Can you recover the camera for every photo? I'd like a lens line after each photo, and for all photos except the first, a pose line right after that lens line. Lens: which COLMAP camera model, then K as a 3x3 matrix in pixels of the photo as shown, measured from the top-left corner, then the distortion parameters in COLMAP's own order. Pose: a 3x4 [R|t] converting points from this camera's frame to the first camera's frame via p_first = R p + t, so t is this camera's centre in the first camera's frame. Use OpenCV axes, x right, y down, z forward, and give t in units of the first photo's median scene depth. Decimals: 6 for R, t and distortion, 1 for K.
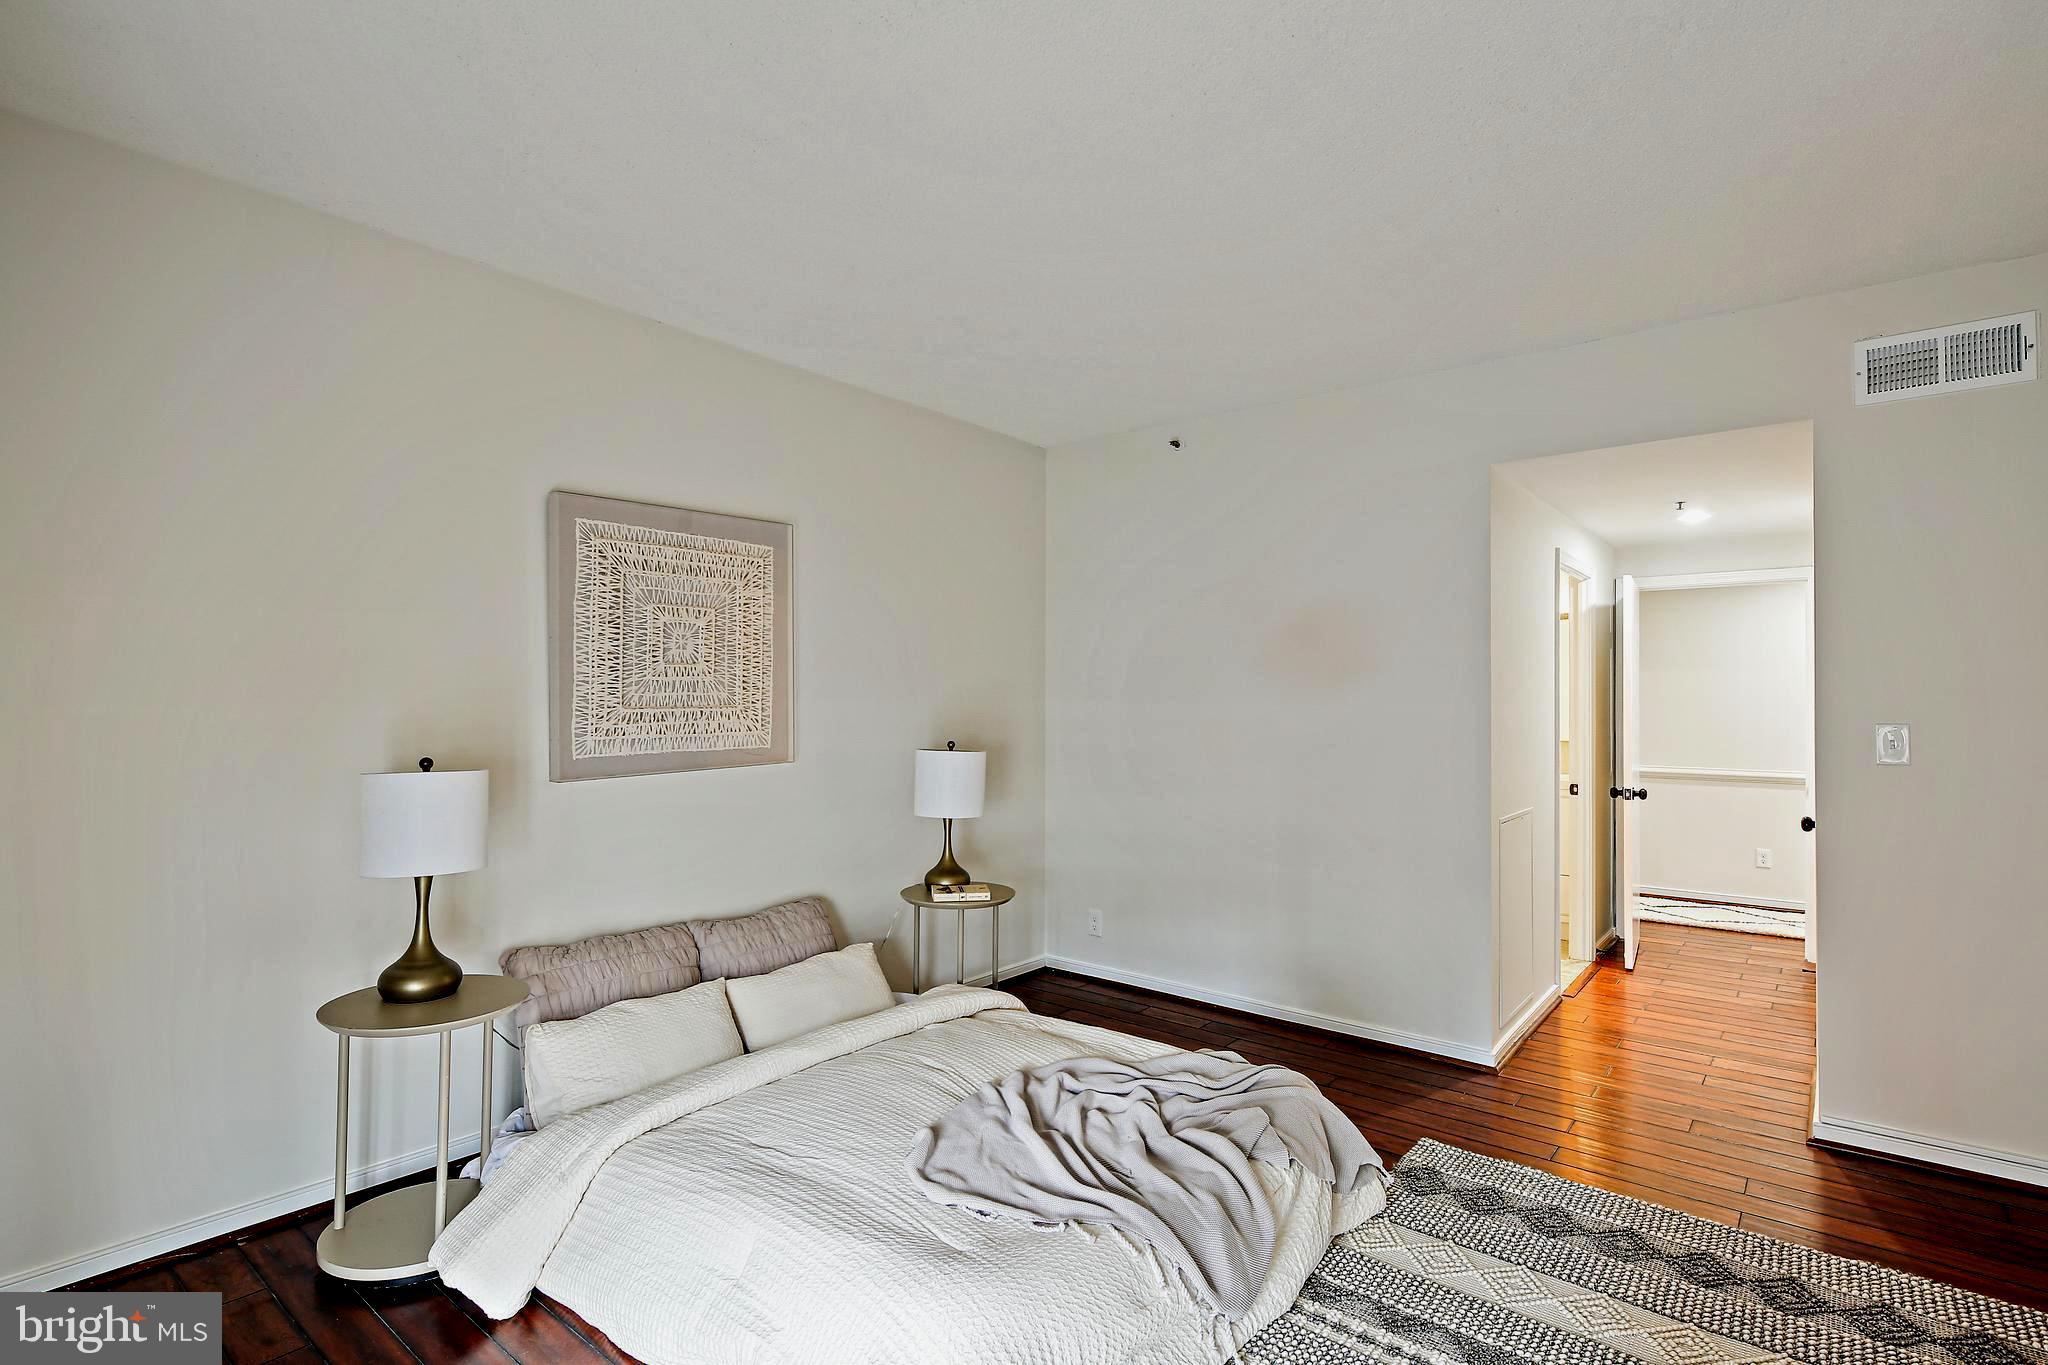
lens RADIAL K [[1006.1, 0, 1027.9], [0, 1006.1, 685.4], [0, 0, 1]] dist [0.009843, -0.003337]
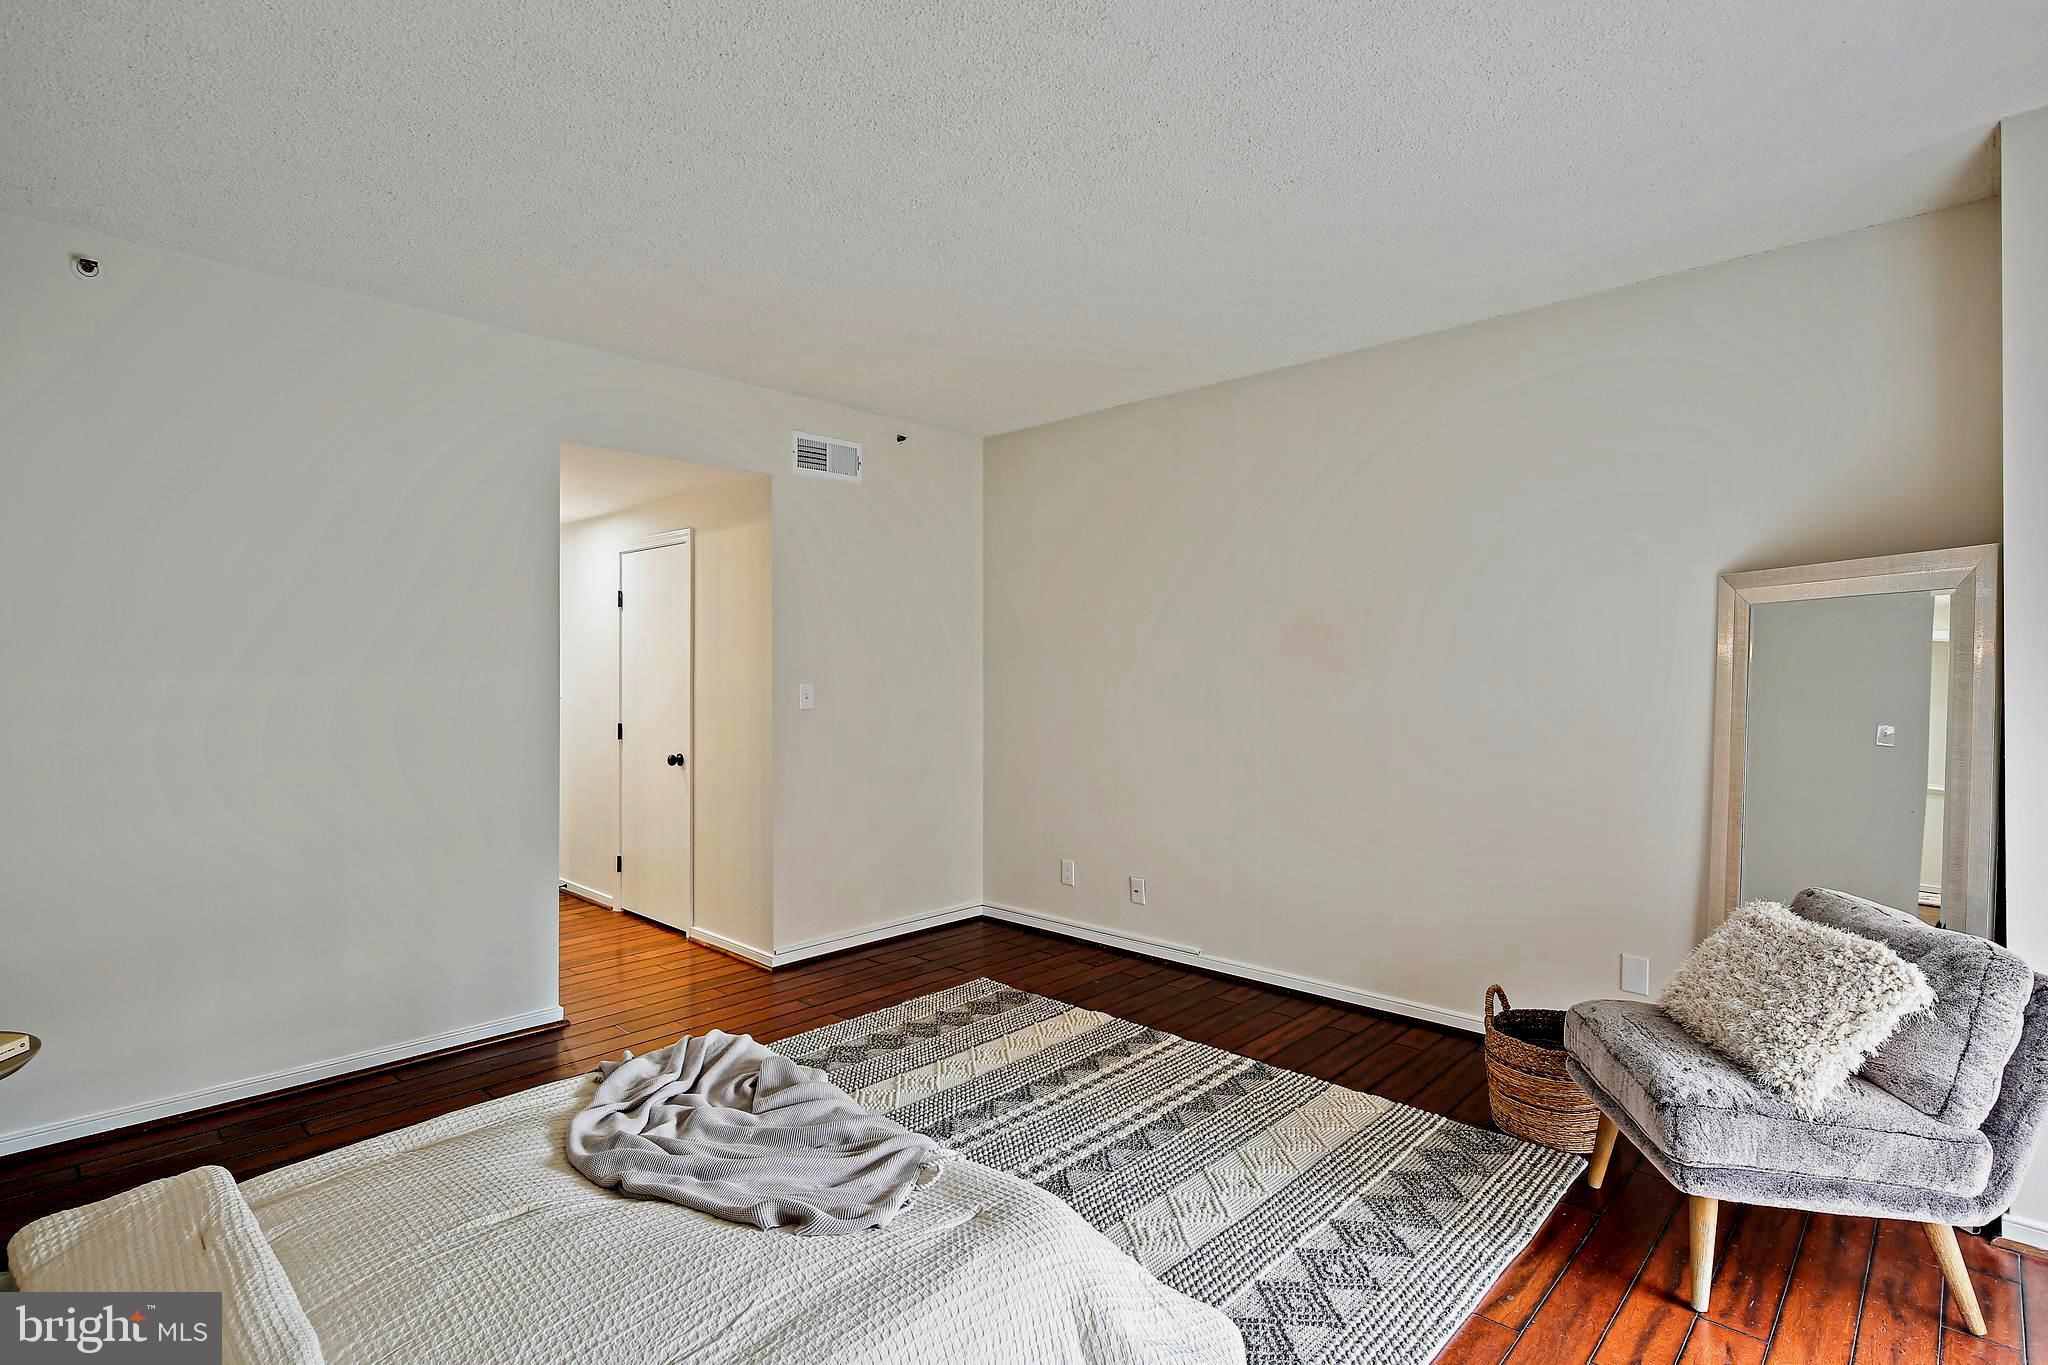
lens RADIAL K [[1006.1, 0, 1023.7], [0, 1006.1, 674.6], [0, 0, 1]] dist [0.009843, -0.003337]
pose [[0.079938, -0.012522, 0.996721, -0.603556], [-0.012487, 0.999830, 0.013563, -0.000453], [-0.996722, -0.013530, 0.079768, 0.495211]]
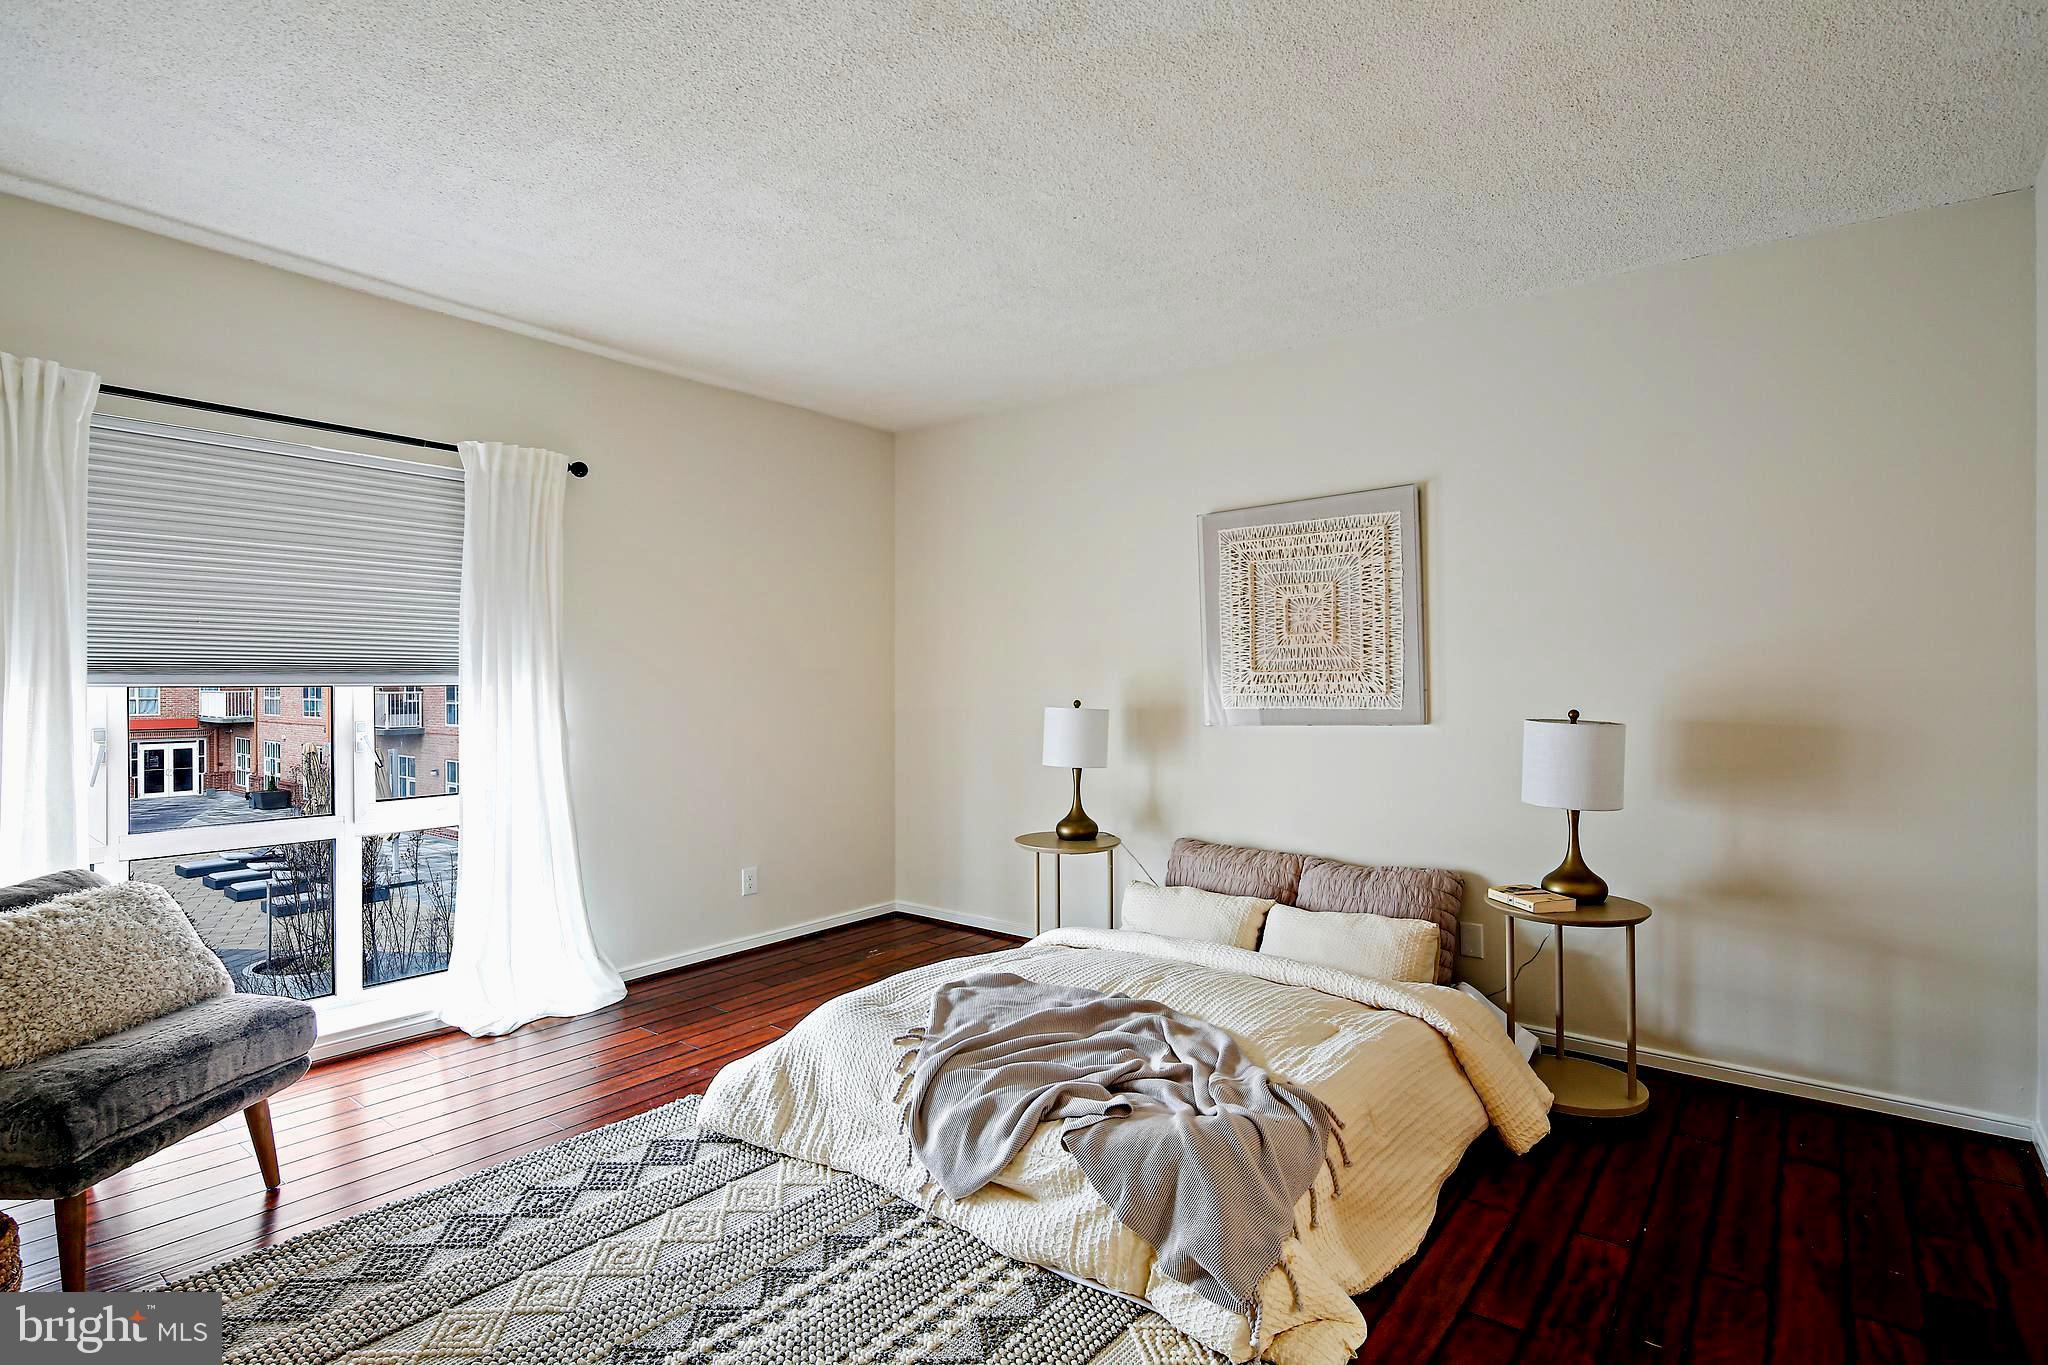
lens RADIAL K [[1006.1, 0, 1000.7], [0, 1006.1, 676.9], [0, 0, 1]] dist [0.009843, -0.003337]
pose [[-0.002056, -0.011505, -0.999932, 0.840924], [0.017917, 0.999773, -0.011540, 0.037438], [0.999837, -0.017940, -0.001849, 0.667389]]
